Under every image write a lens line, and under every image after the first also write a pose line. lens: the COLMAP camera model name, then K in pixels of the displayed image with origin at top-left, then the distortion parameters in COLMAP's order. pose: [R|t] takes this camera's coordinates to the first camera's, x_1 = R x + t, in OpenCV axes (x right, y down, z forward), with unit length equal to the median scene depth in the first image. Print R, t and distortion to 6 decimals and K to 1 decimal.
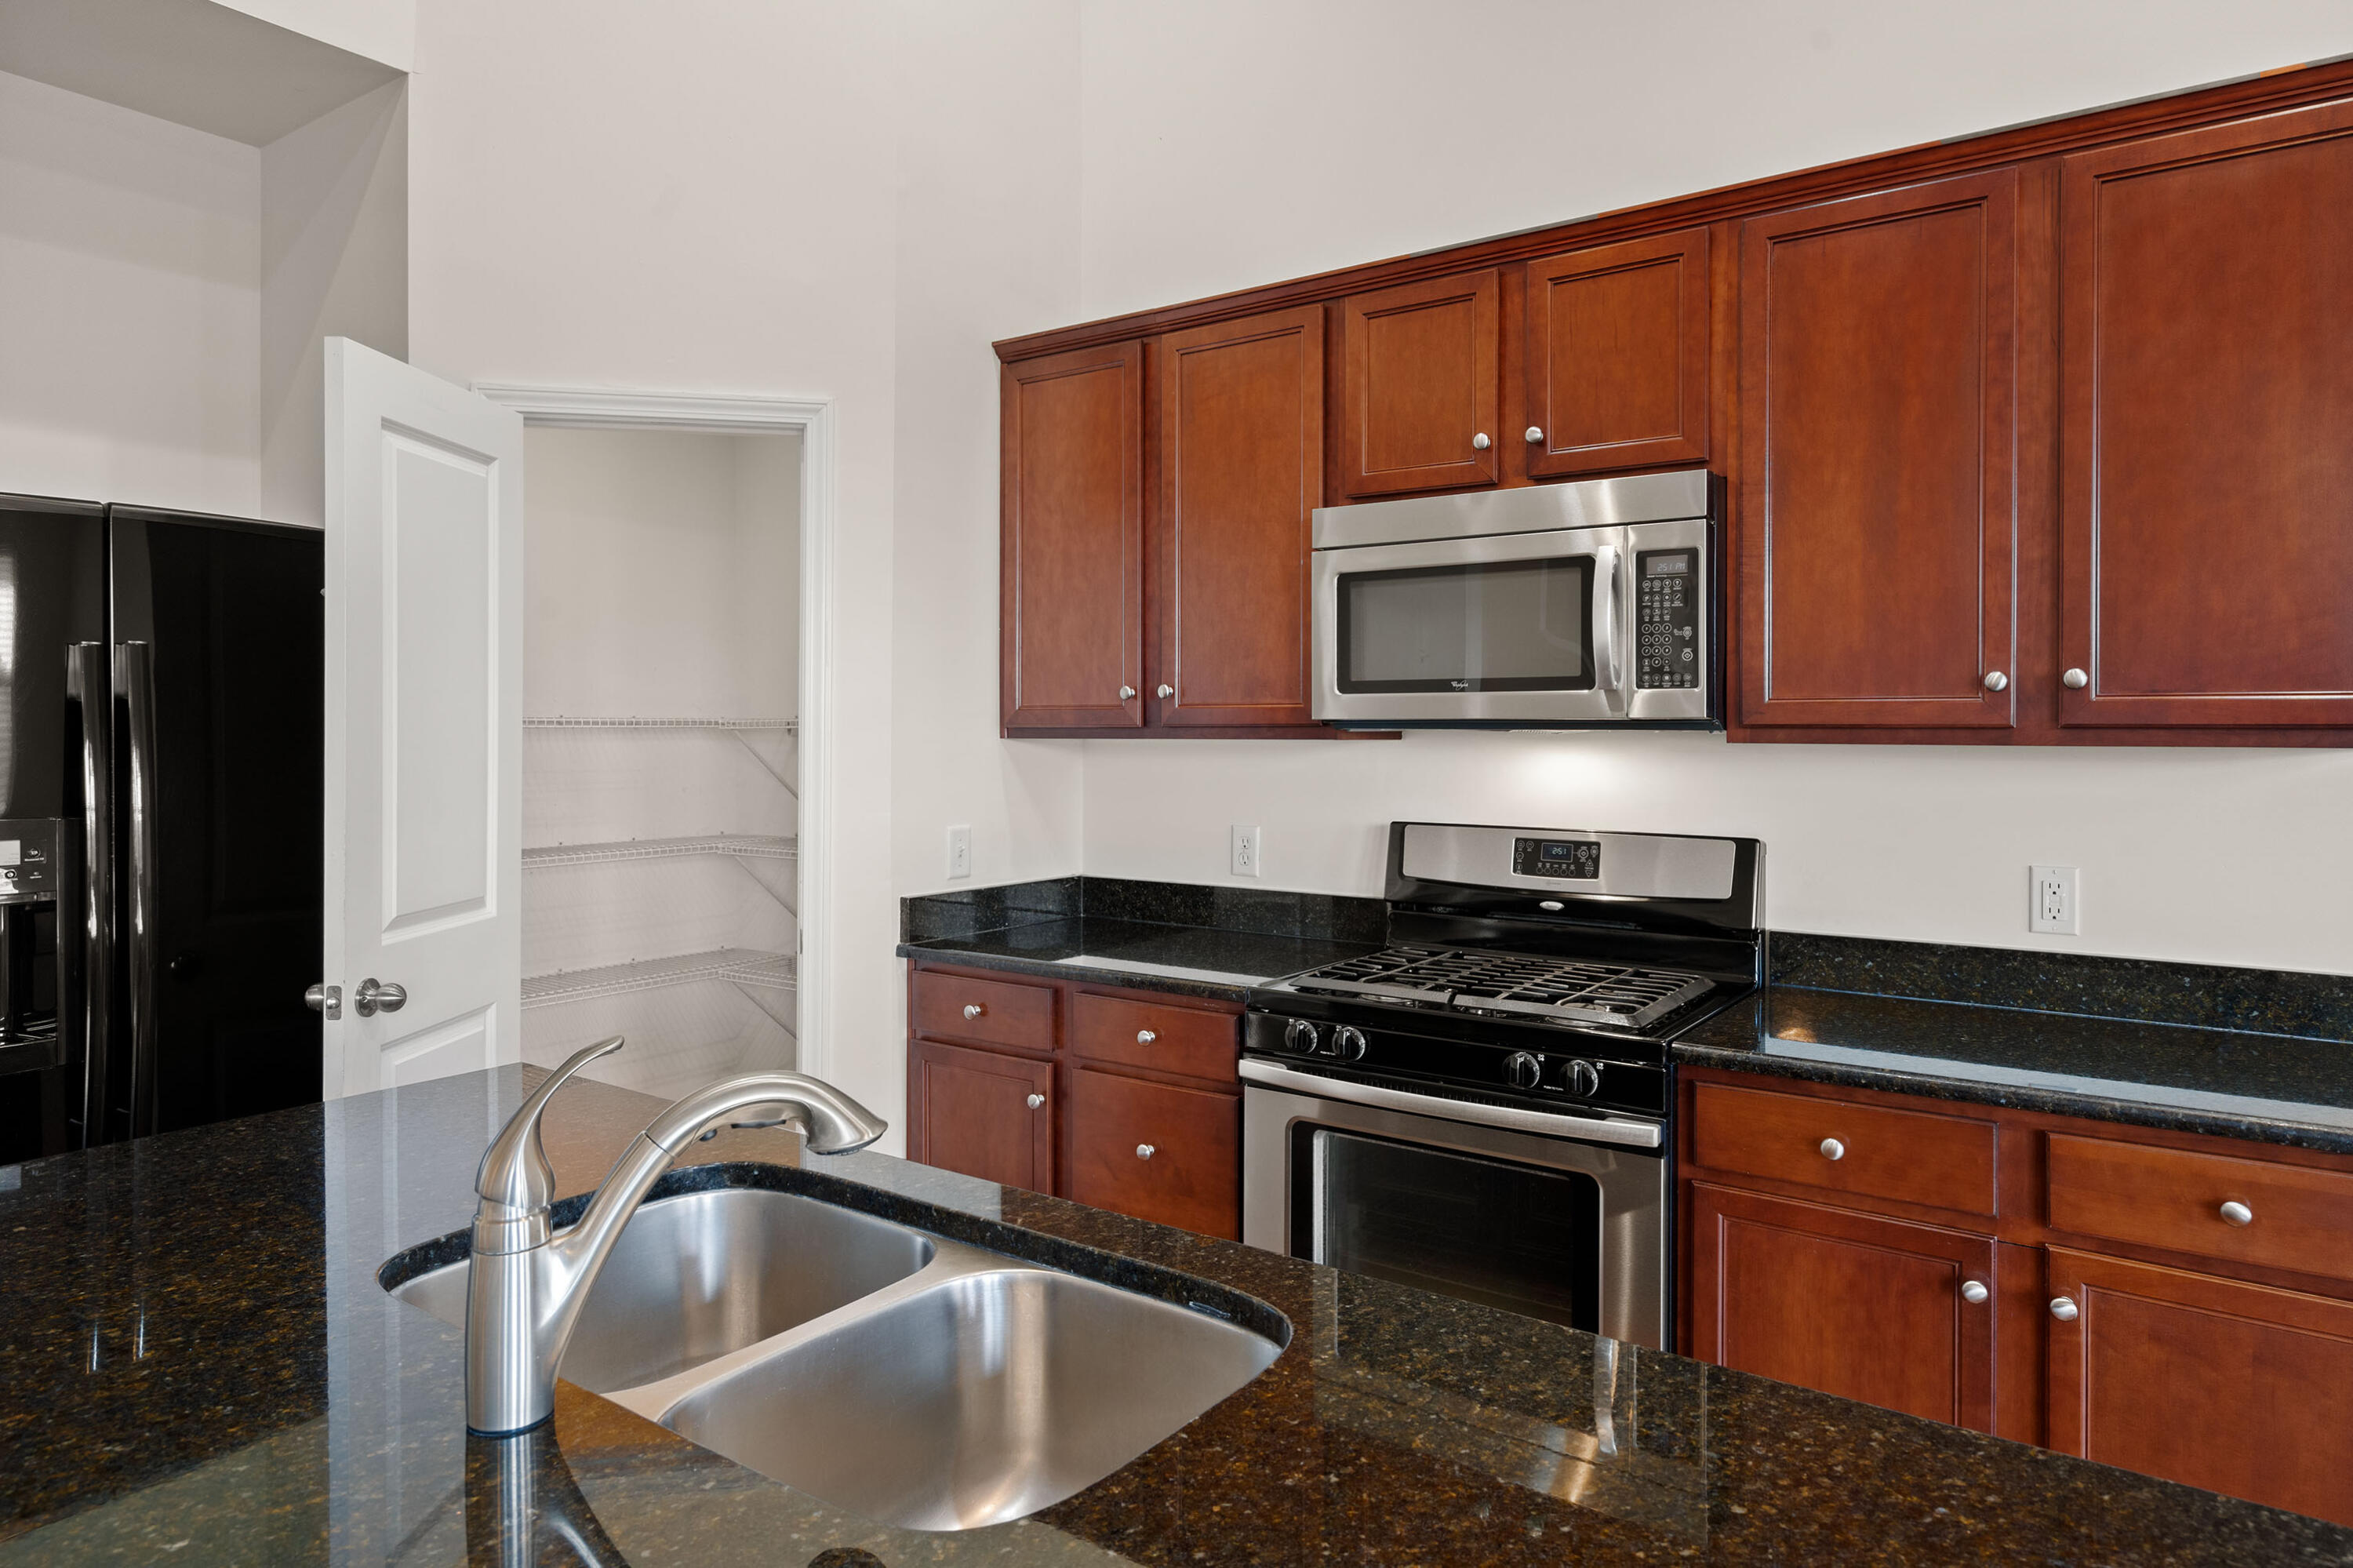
lens RADIAL K [[1422.0, 0, 1175.0], [0, 1422.0, 730.1], [0, 0, 1]] dist [0.003468, -0.000052]
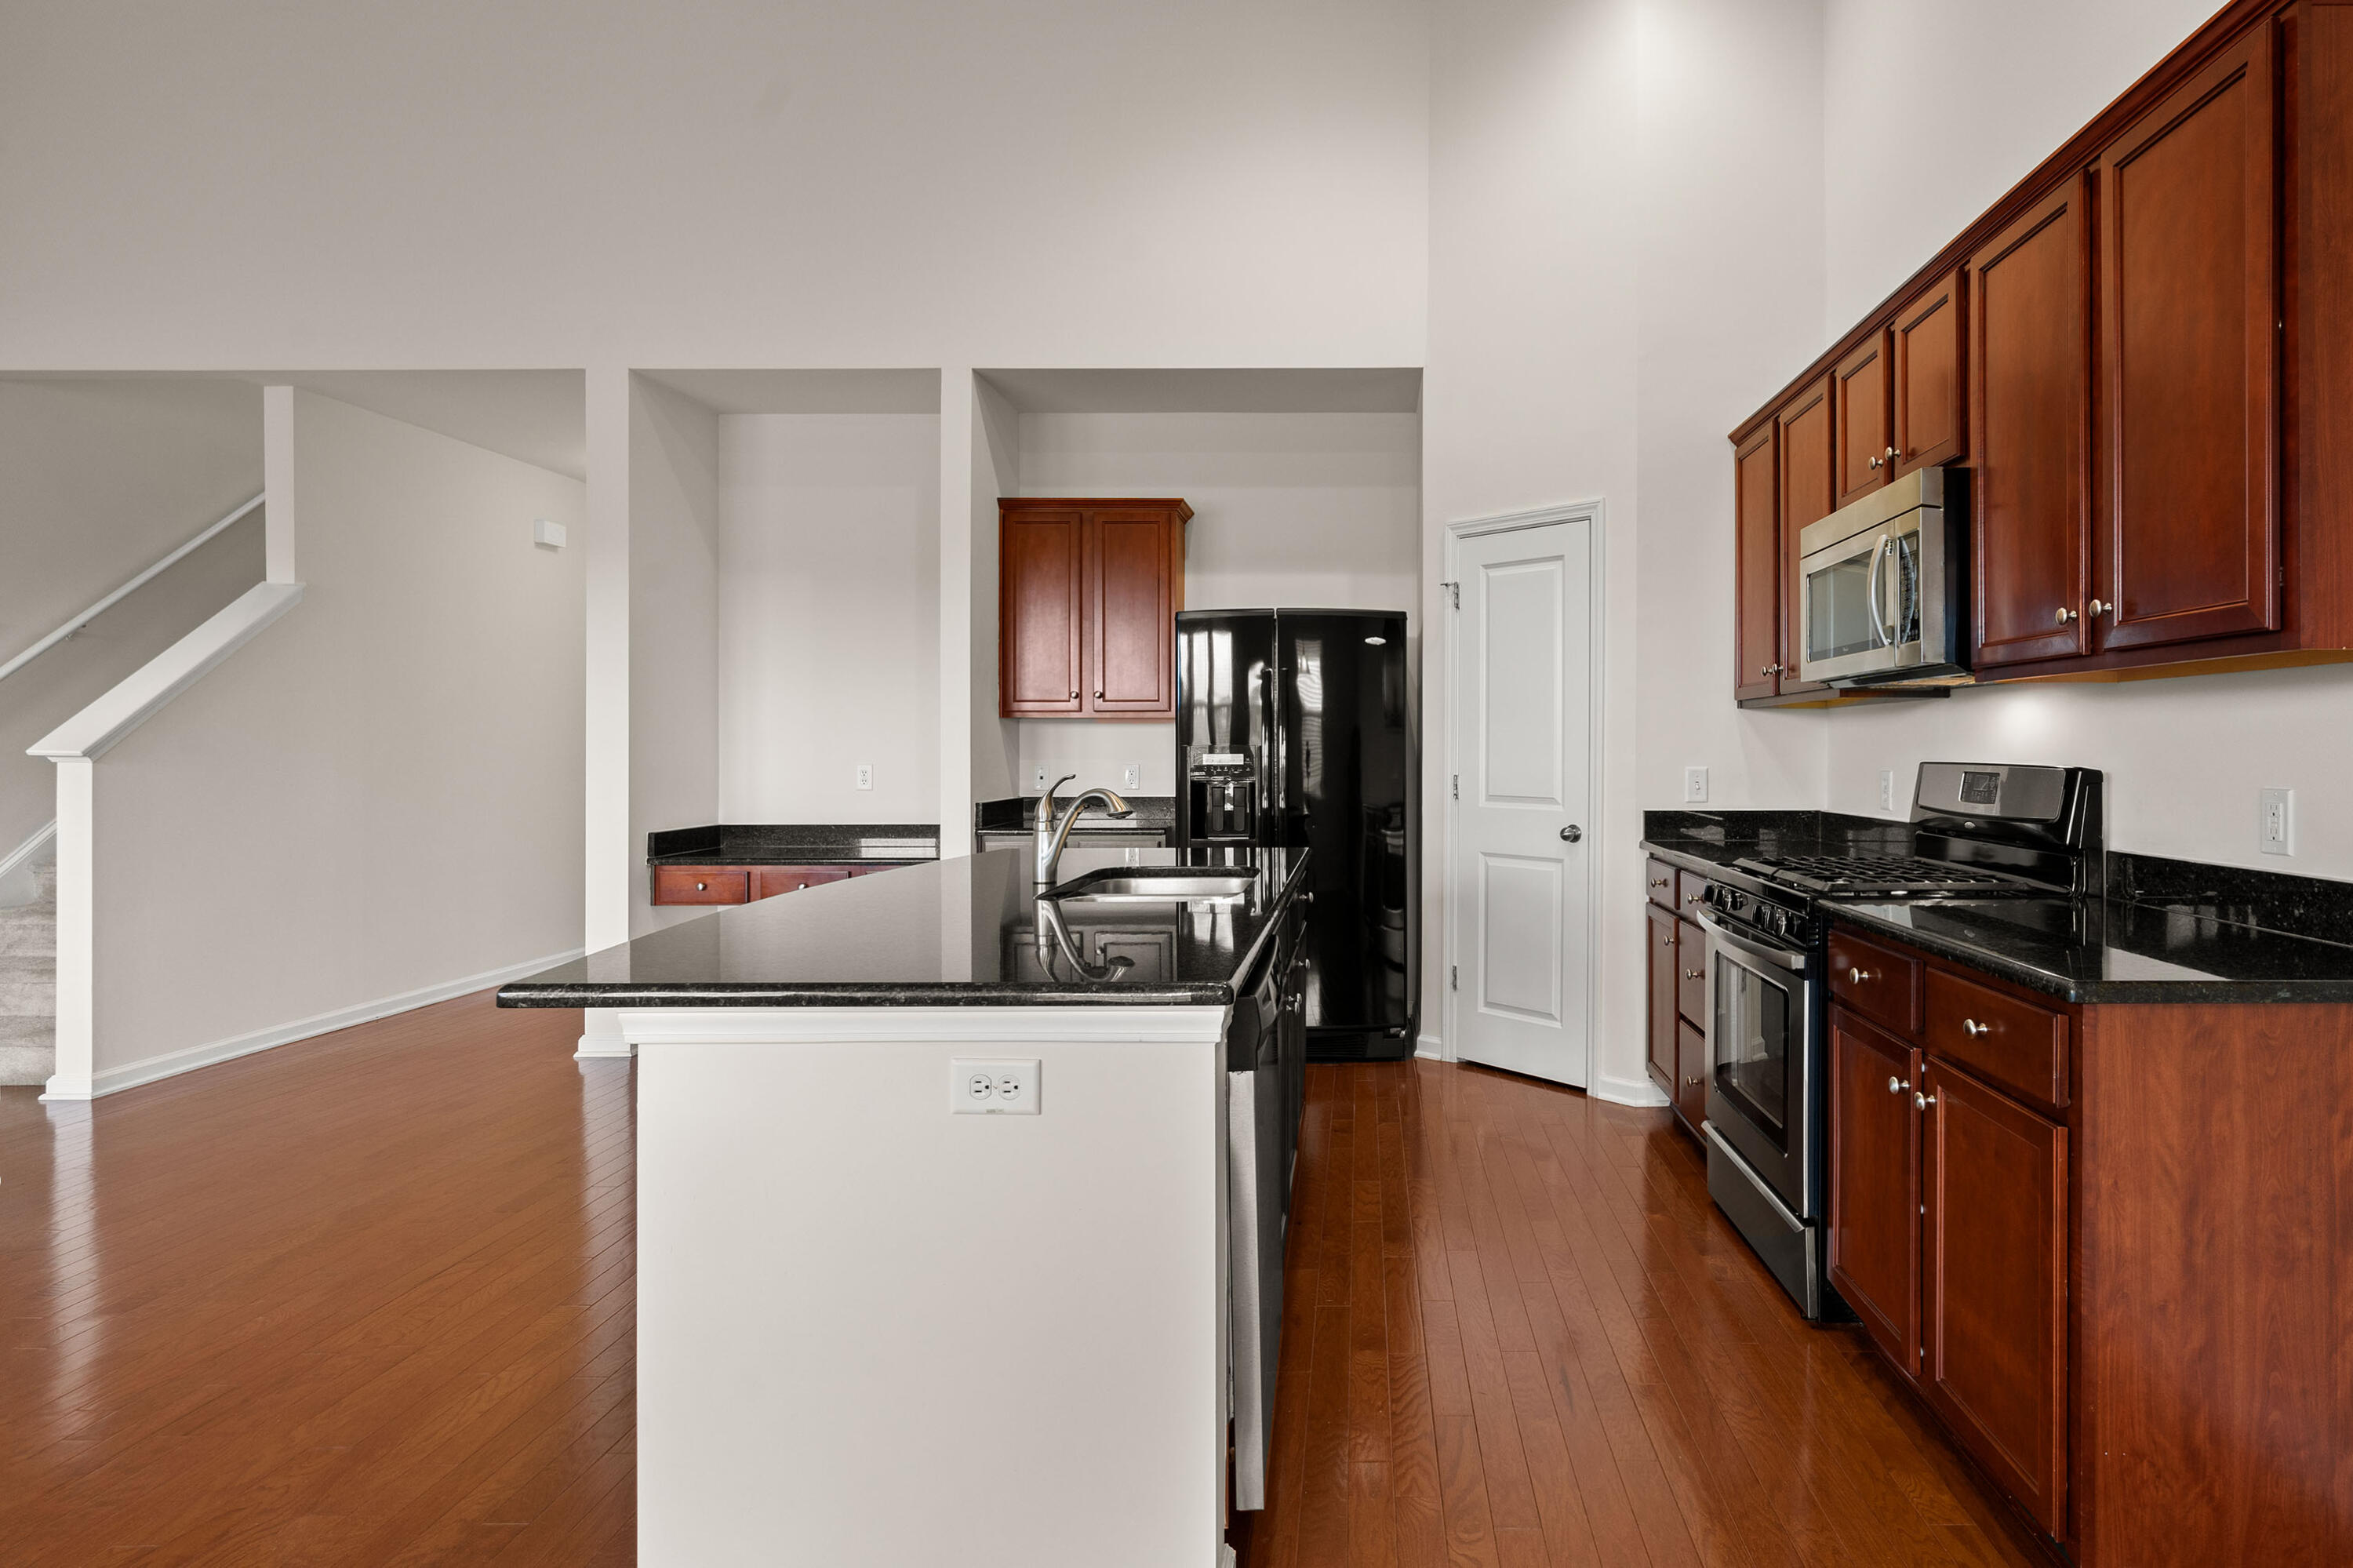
lens RADIAL K [[1258.7, 0, 1369.2], [0, 1258.7, 744.6], [0, 0, 1]] dist [-0.003858, 0.000379]
pose [[0.581885, -0.003619, -0.813263, 0.900168], [-0.001257, 0.999985, -0.005349, 0.063974], [0.813270, 0.004134, 0.581872, -0.050143]]
